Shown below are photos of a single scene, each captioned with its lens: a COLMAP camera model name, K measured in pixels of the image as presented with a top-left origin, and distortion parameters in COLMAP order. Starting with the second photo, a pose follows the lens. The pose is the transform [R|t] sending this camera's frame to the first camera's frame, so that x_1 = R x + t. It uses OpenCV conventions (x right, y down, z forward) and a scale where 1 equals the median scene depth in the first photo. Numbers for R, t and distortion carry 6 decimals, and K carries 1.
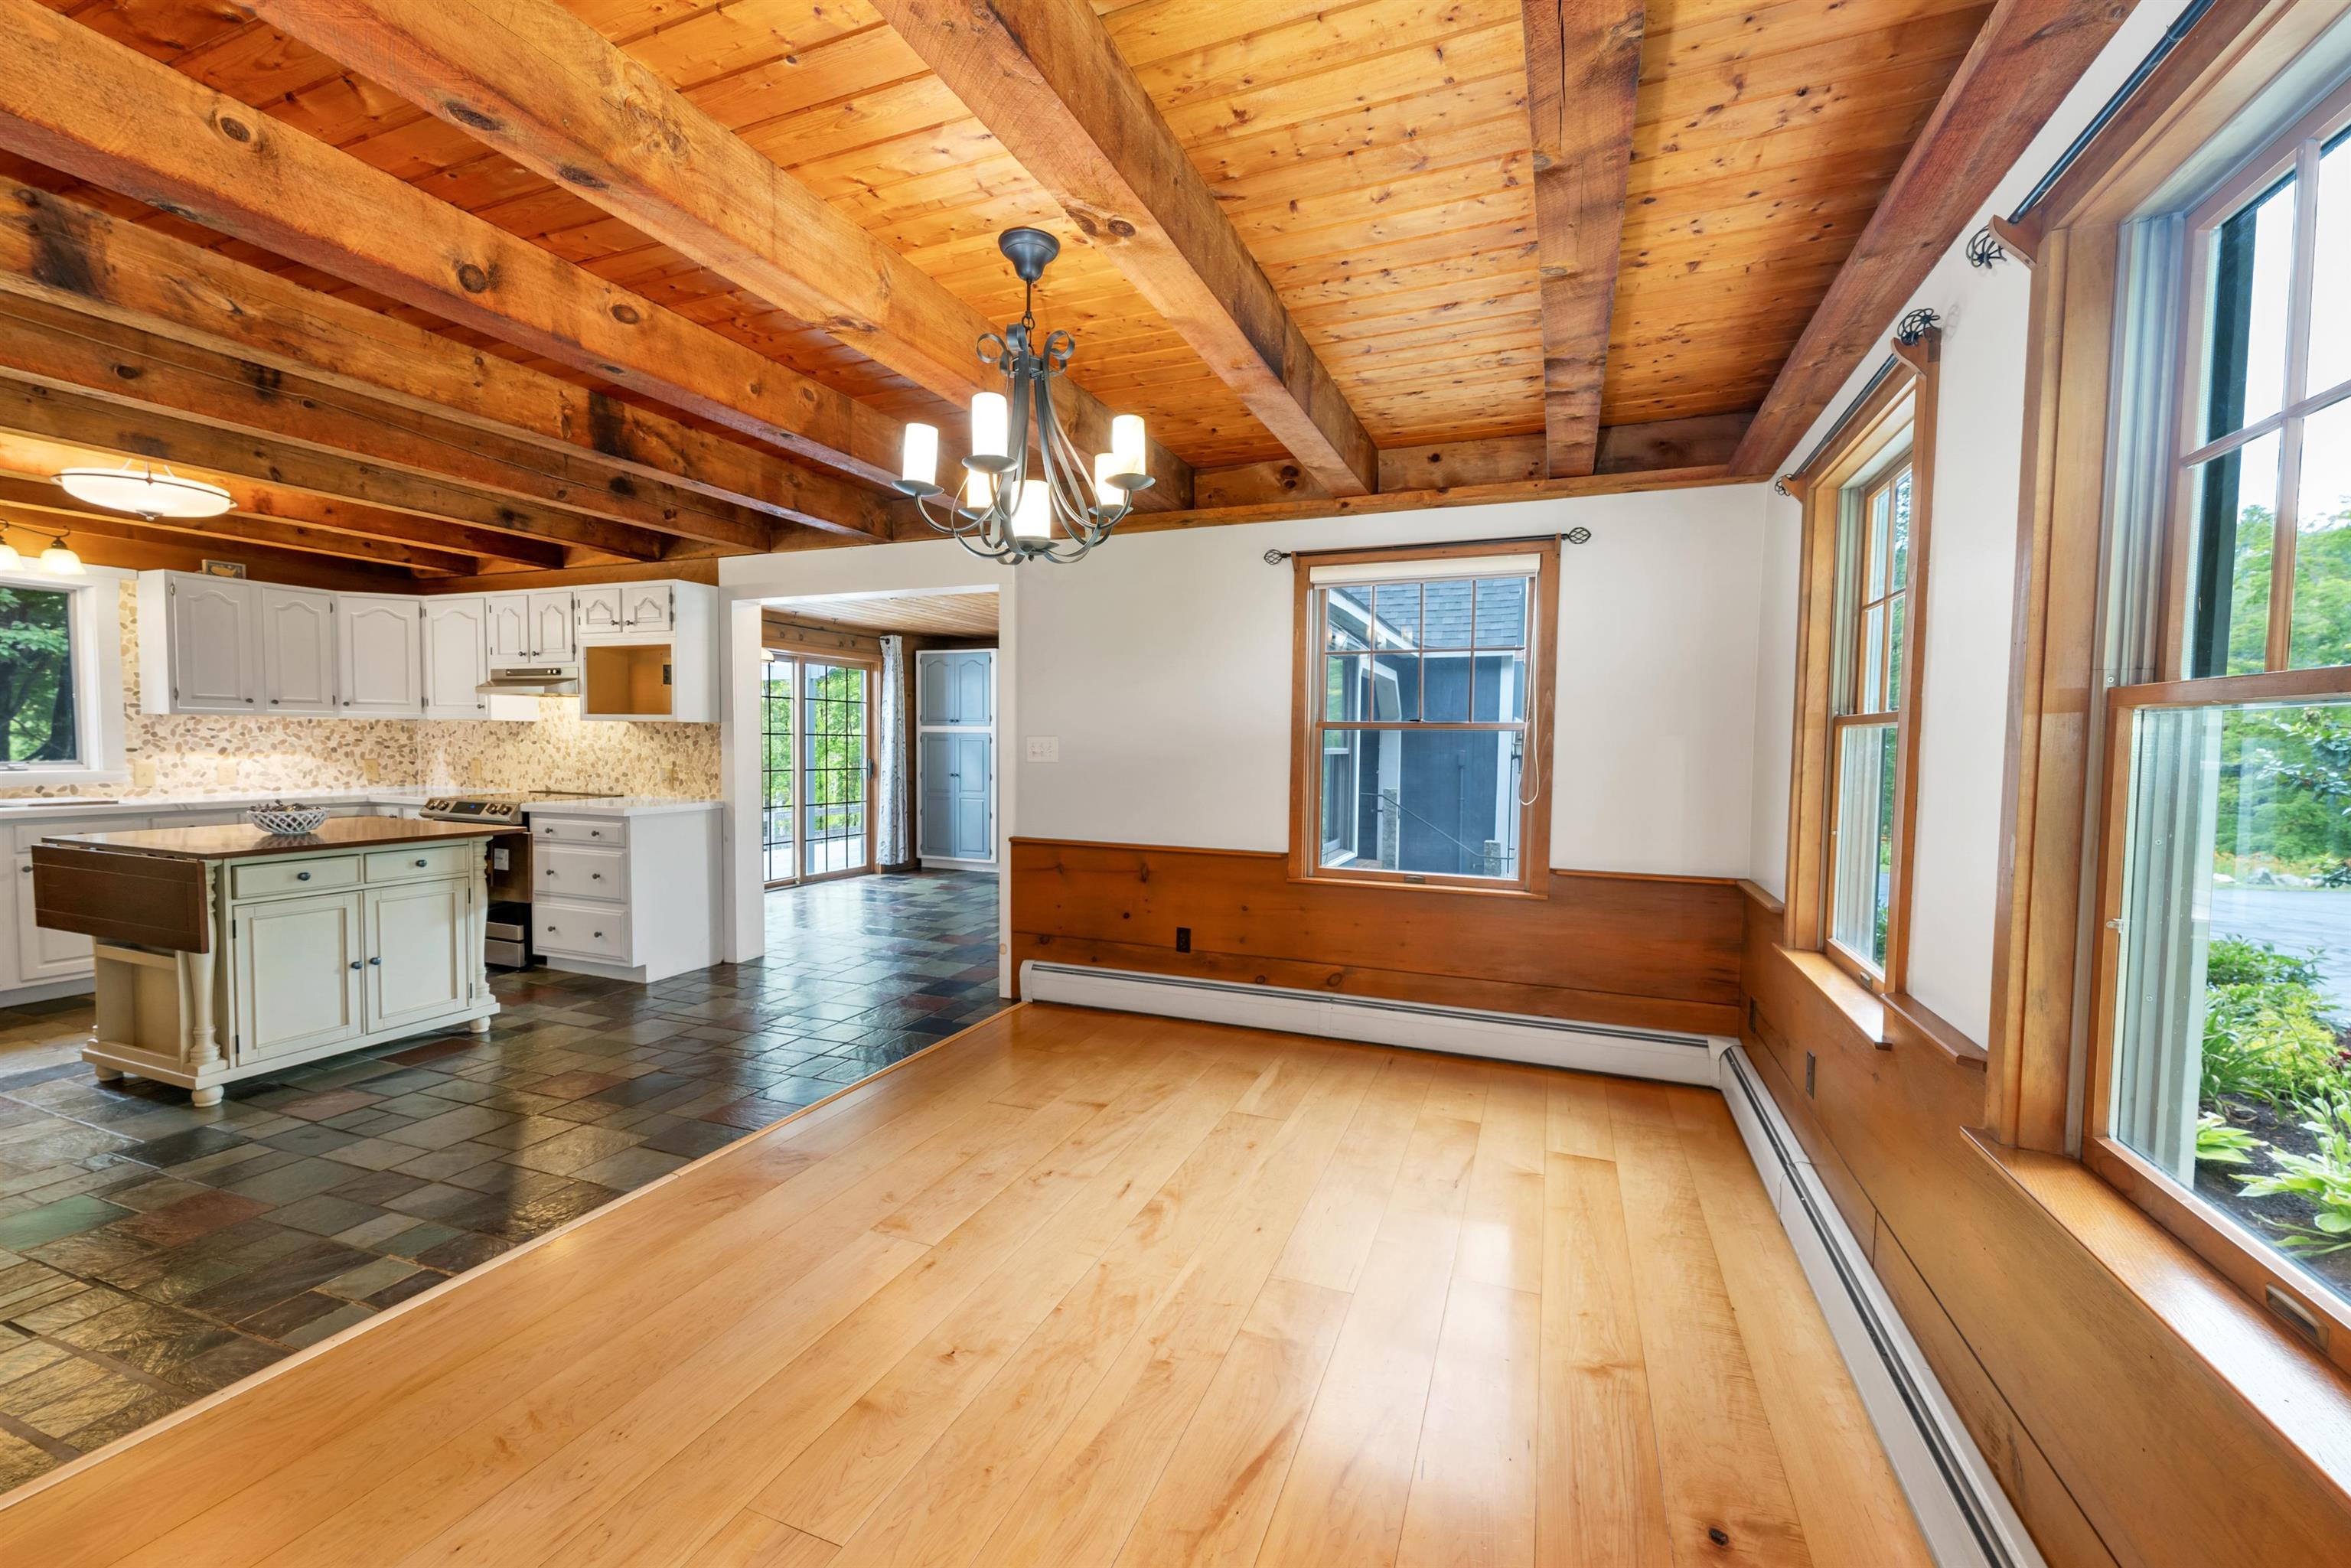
lens RADIAL K [[955.0, 0, 1166.6], [0, 955.0, 786.1], [0, 0, 1]] dist [0.002429, 0.000068]
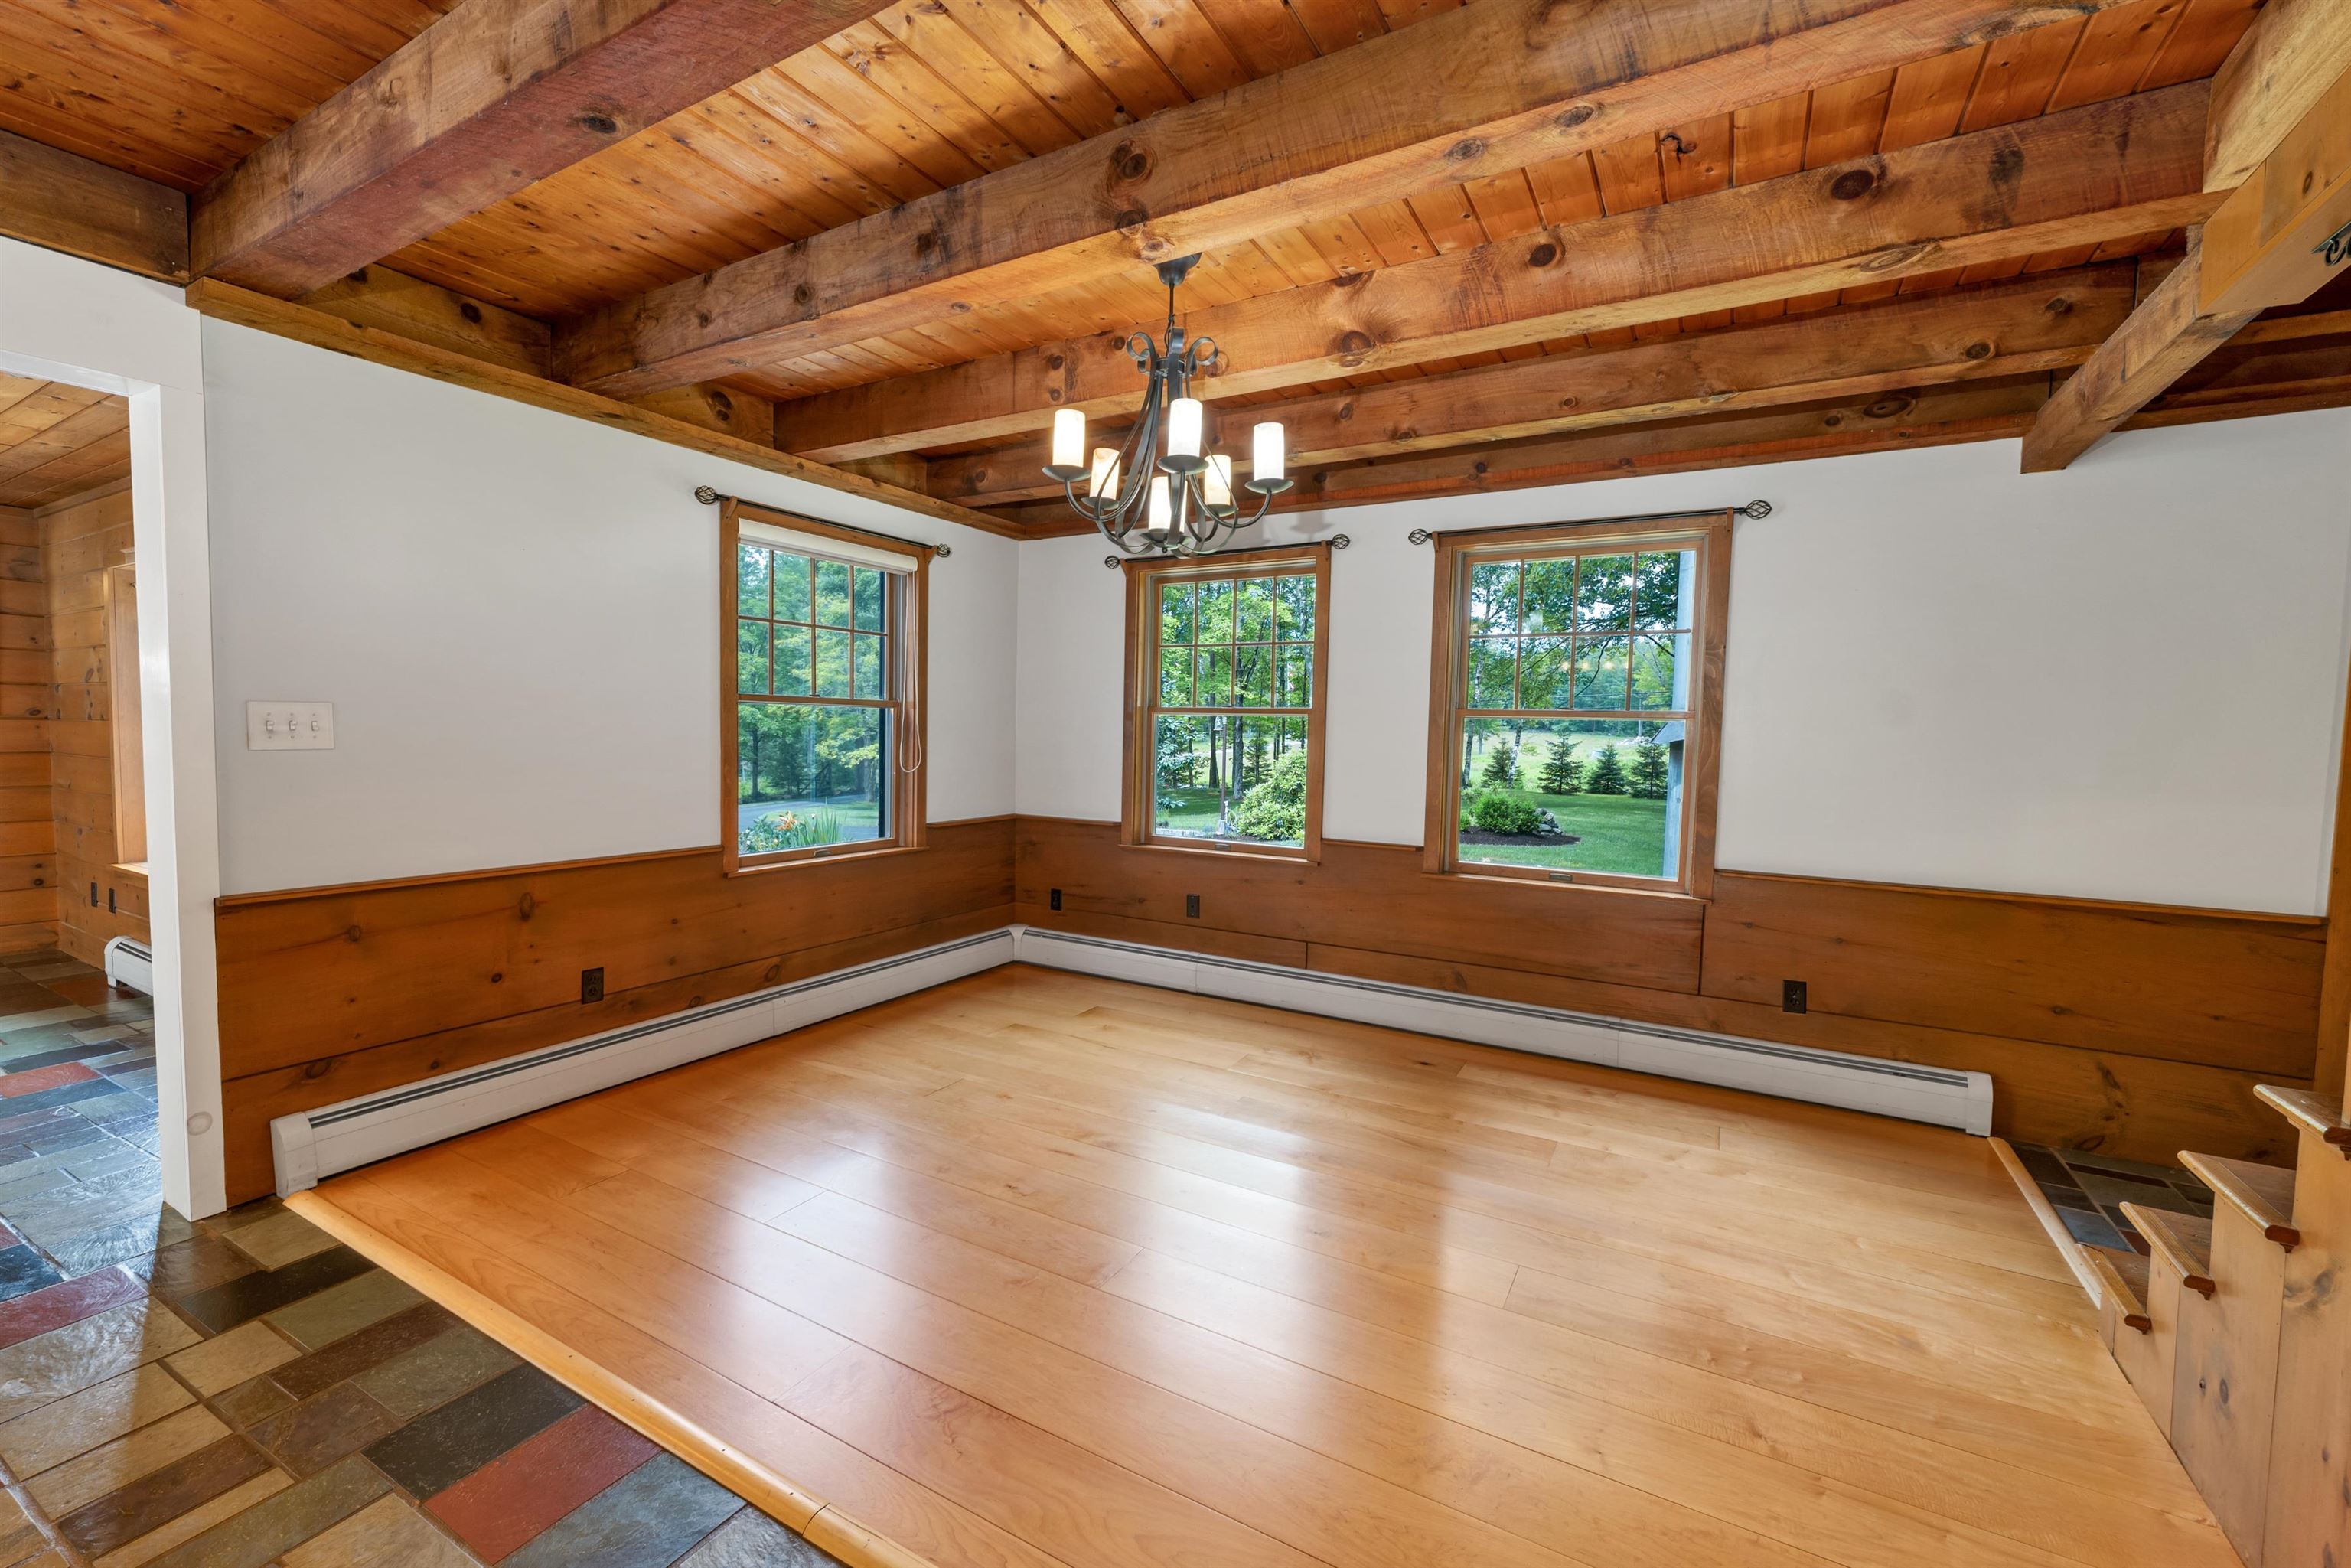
lens RADIAL K [[955.0, 0, 1172.1], [0, 955.0, 788.1], [0, 0, 1]] dist [0.002429, 0.000068]
pose [[0.135214, -0.070387, 0.988313, -0.517857], [0.029987, 0.997307, 0.066925, -0.020924], [-0.990363, 0.020587, 0.136961, 0.369077]]
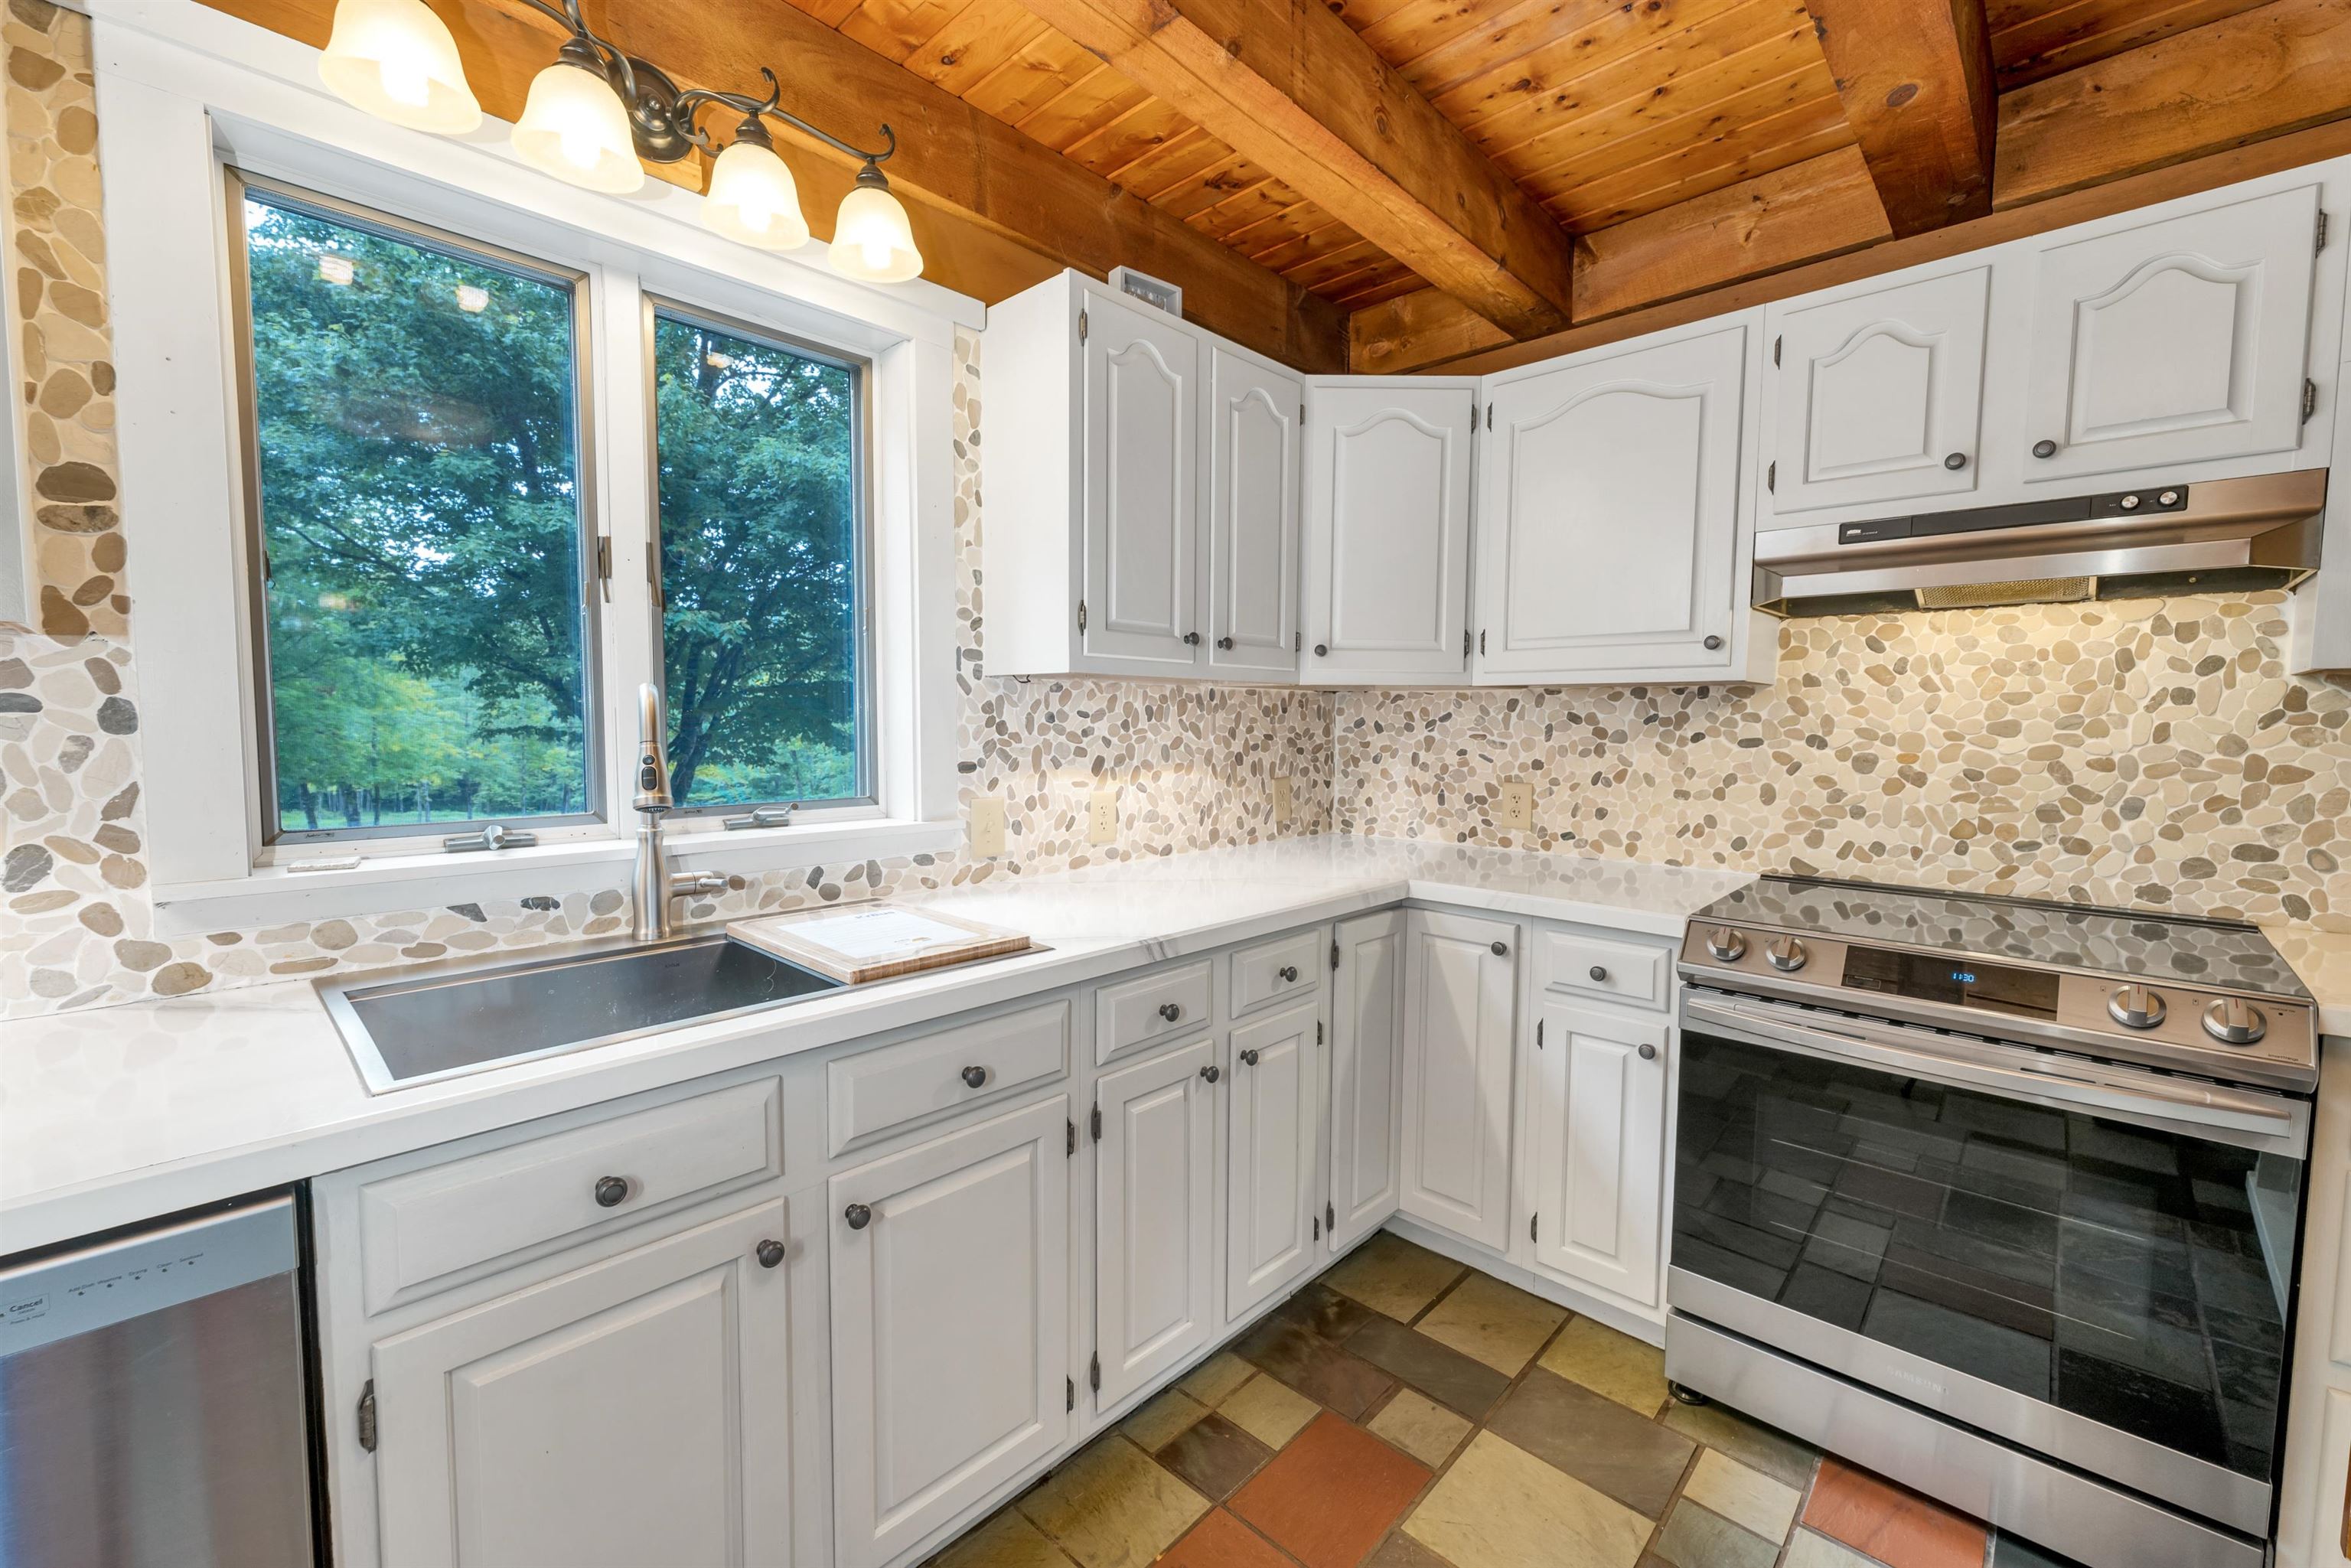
lens RADIAL K [[955.0, 0, 1170.1], [0, 955.0, 786.1], [0, 0, 1]] dist [0.002429, 0.000068]
pose [[0.931626, 0.017440, -0.362999, -0.819345], [-0.011960, 0.999778, 0.017337, -0.036088], [0.363221, -0.011810, 0.931628, 0.632219]]
